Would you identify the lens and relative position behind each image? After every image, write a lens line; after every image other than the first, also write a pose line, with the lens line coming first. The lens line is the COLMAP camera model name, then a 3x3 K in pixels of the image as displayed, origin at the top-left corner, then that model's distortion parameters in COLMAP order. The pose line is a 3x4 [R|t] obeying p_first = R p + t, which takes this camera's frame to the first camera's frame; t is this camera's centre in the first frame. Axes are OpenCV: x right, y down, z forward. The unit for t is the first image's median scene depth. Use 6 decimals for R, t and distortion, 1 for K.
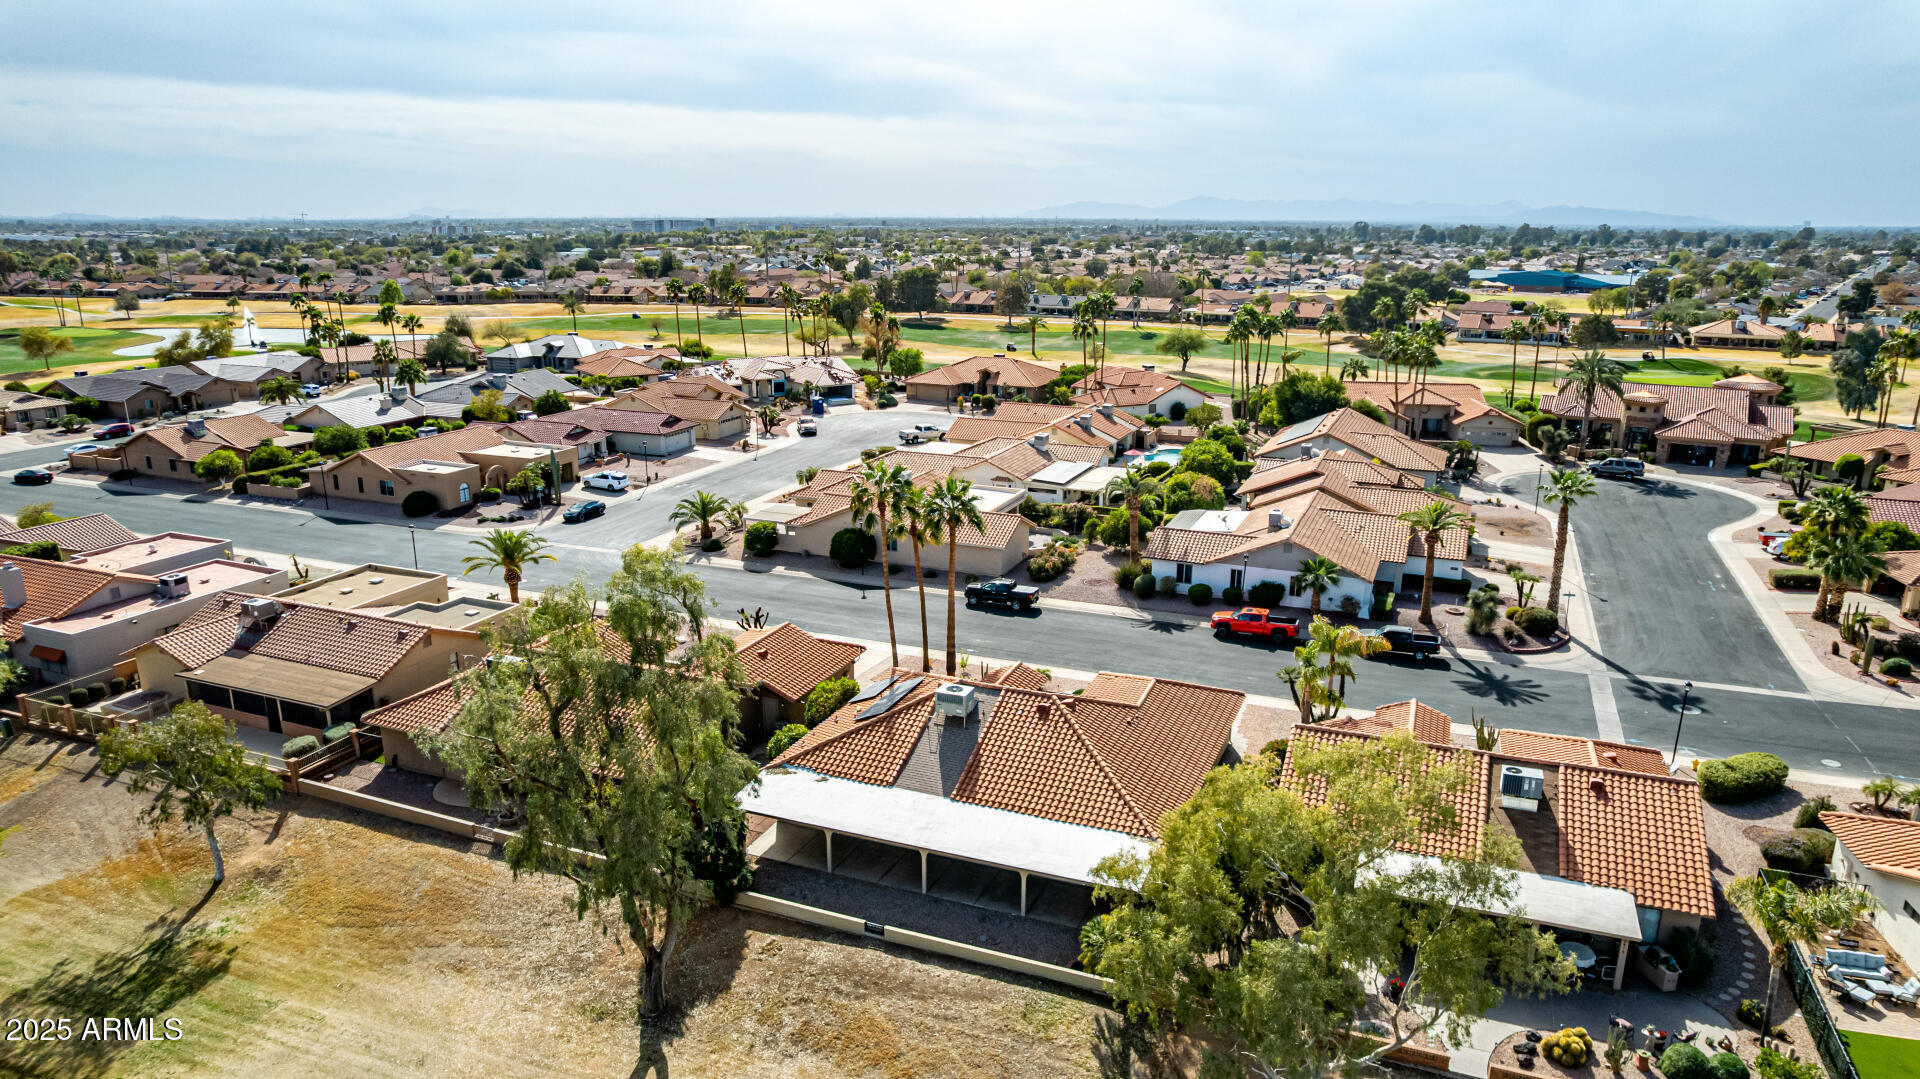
lens RADIAL K [[1249.8, 0, 961.6], [0, 1249.8, 545.2], [0, 0, 1]] dist [-0.077535, 0.073186]
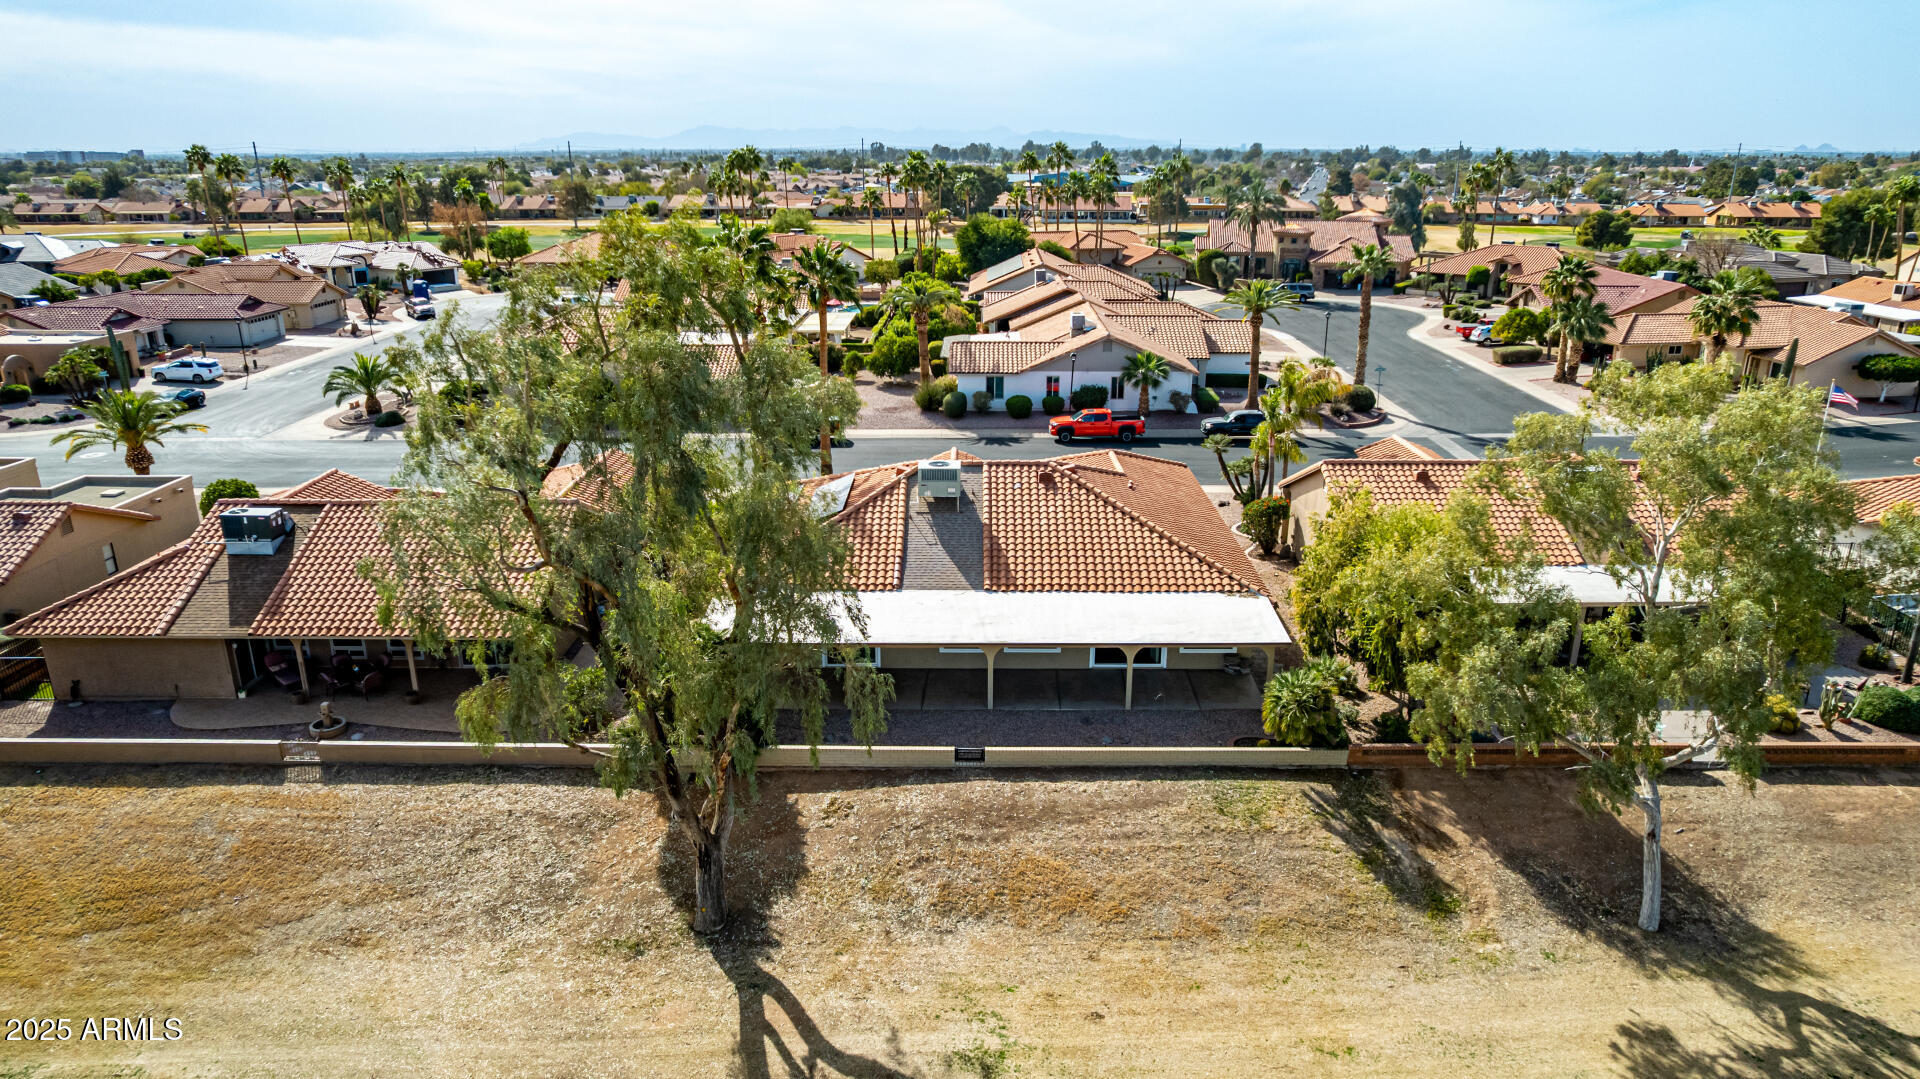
lens RADIAL K [[1249.8, 0, 961.6], [0, 1249.8, 545.2], [0, 0, 1]] dist [-0.077535, 0.073186]
pose [[0.925578, -0.118470, 0.359541, -0.178087], [0.101601, 0.992665, 0.065530, 0.073714], [-0.364666, -0.024123, 0.930826, 0.169662]]
